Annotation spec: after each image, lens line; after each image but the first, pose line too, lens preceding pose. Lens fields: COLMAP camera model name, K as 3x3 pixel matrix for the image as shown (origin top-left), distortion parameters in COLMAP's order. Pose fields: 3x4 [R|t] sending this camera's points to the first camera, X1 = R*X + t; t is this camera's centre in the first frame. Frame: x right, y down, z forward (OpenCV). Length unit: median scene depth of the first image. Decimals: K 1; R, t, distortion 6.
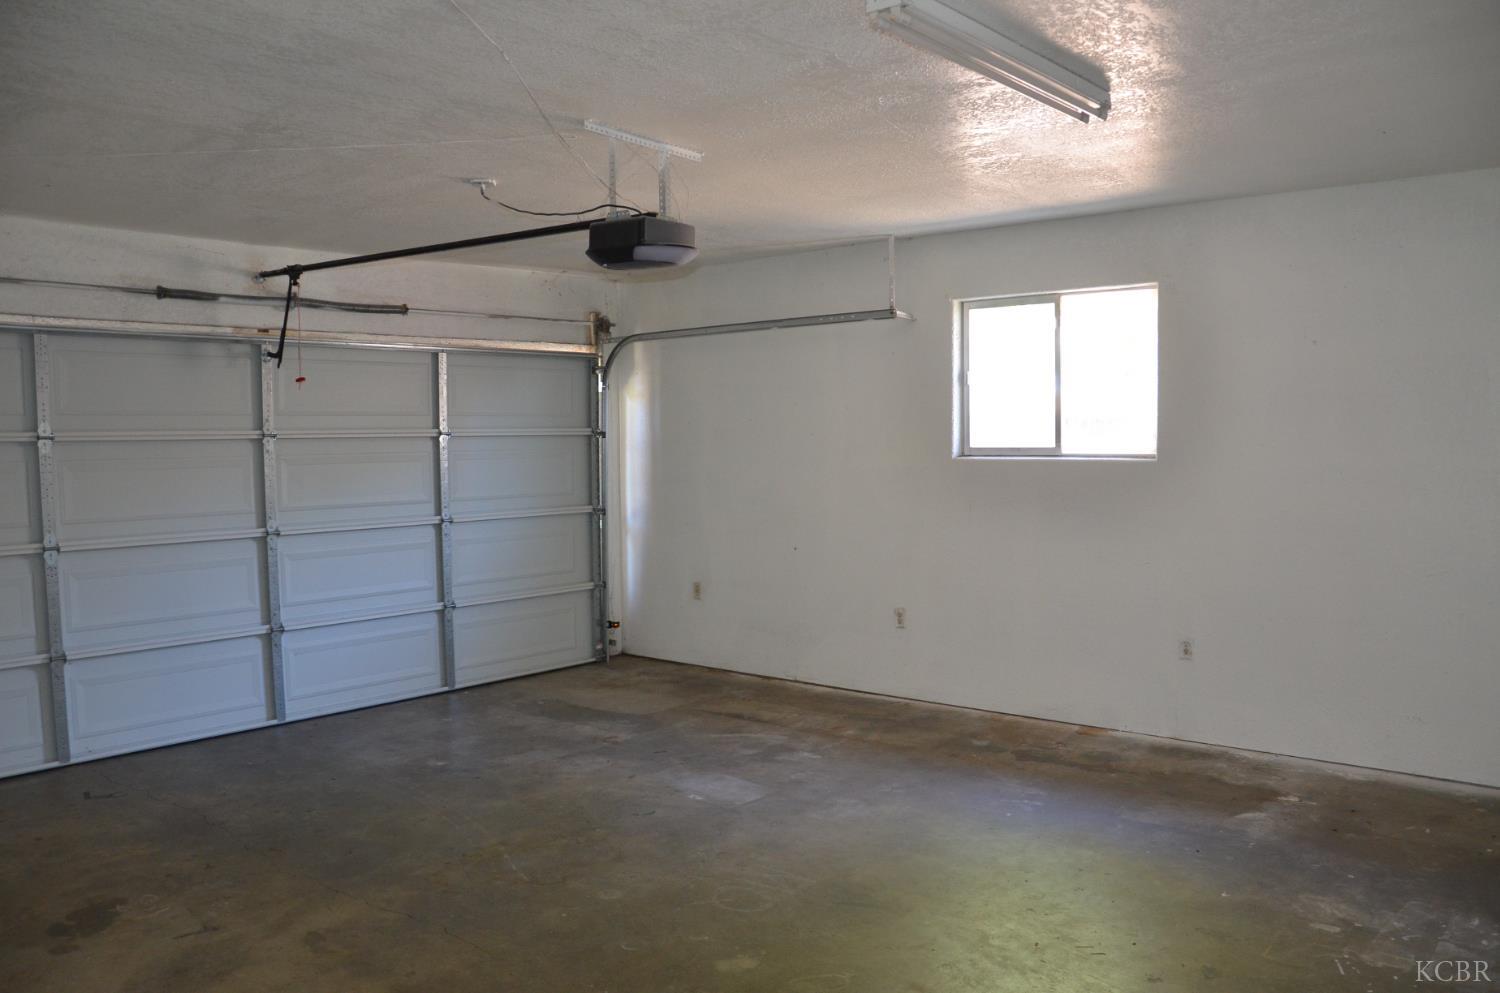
lens RADIAL K [[1179.3, 0, 749.9], [0, 1179.3, 522.9], [0, 0, 1]] dist [-0.160073, 0.126712]
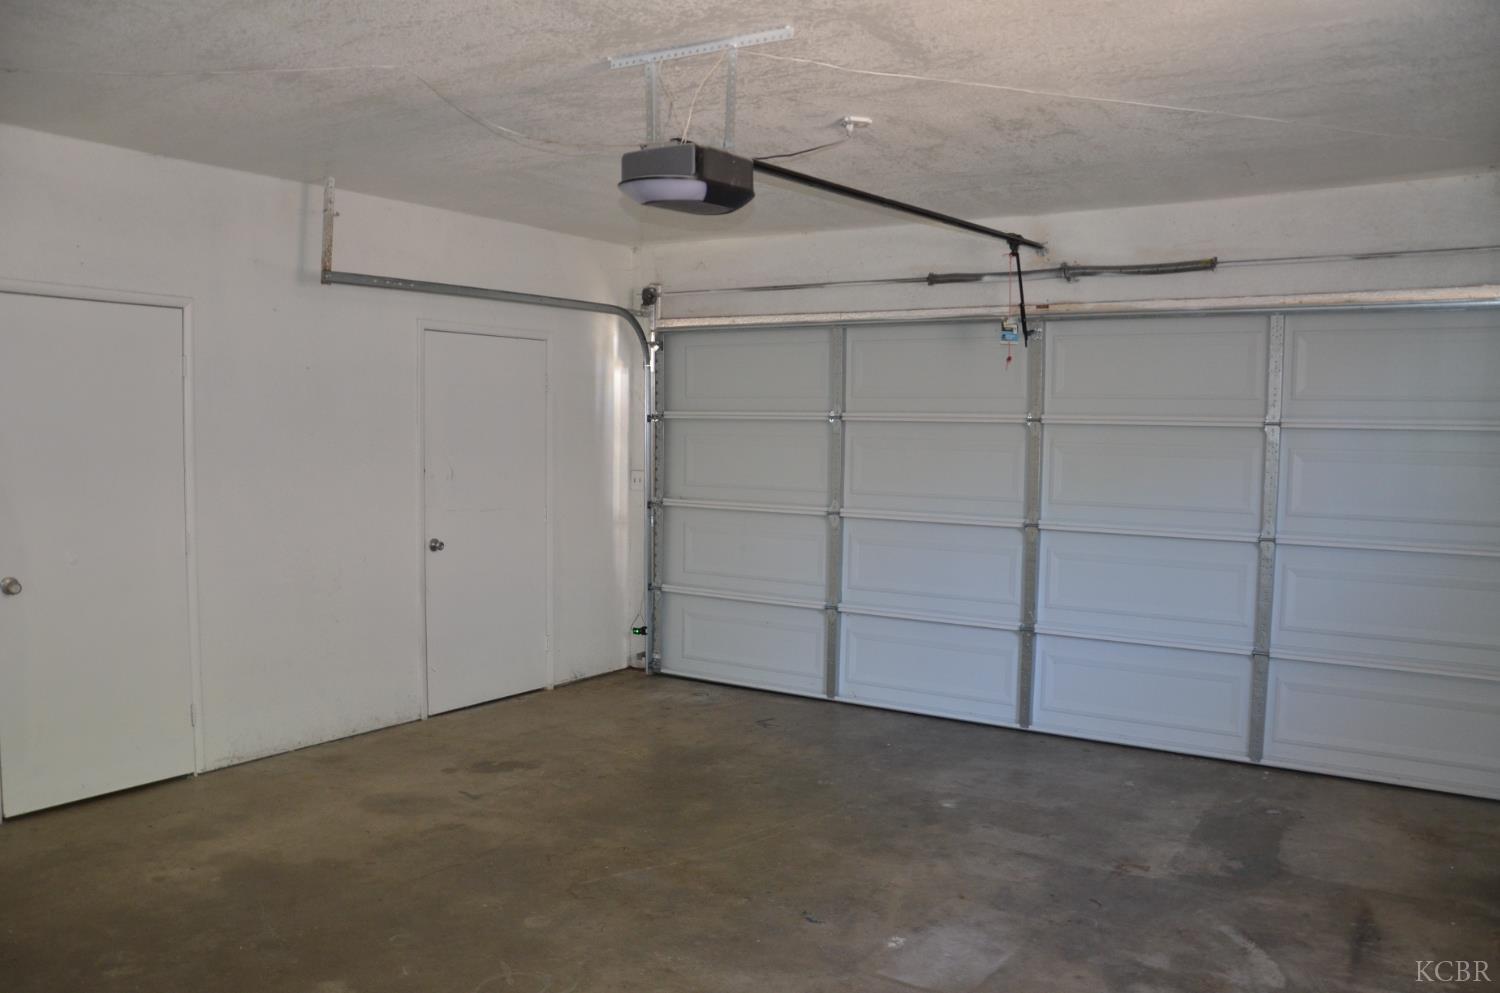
lens RADIAL K [[1179.3, 0, 749.9], [0, 1179.3, 522.9], [0, 0, 1]] dist [-0.160073, 0.126712]
pose [[0.111817, 0.094014, -0.989272, 0.525346], [-0.085792, 0.992711, 0.084644, -0.056777], [0.990018, 0.075407, 0.119068, 0.708587]]
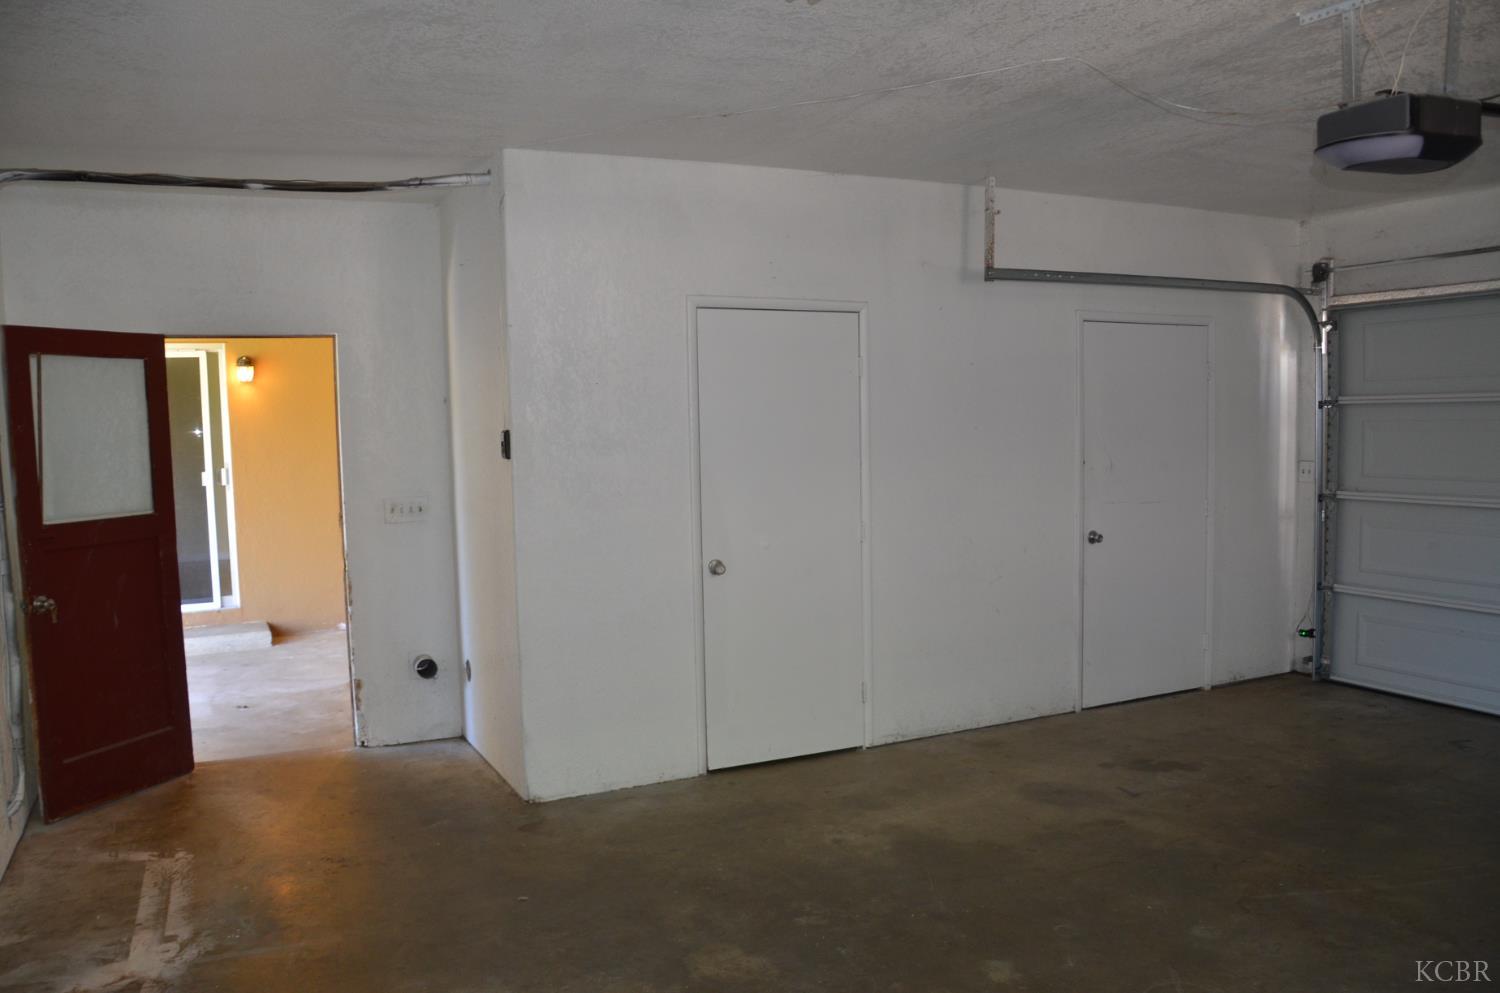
lens RADIAL K [[1179.3, 0, 749.9], [0, 1179.3, 522.9], [0, 0, 1]] dist [-0.160073, 0.126712]
pose [[-0.407024, 0.098304, -0.908112, 0.525781], [-0.039579, 0.991360, 0.125055, -0.054433], [0.912559, 0.086842, -0.399617, 0.687374]]
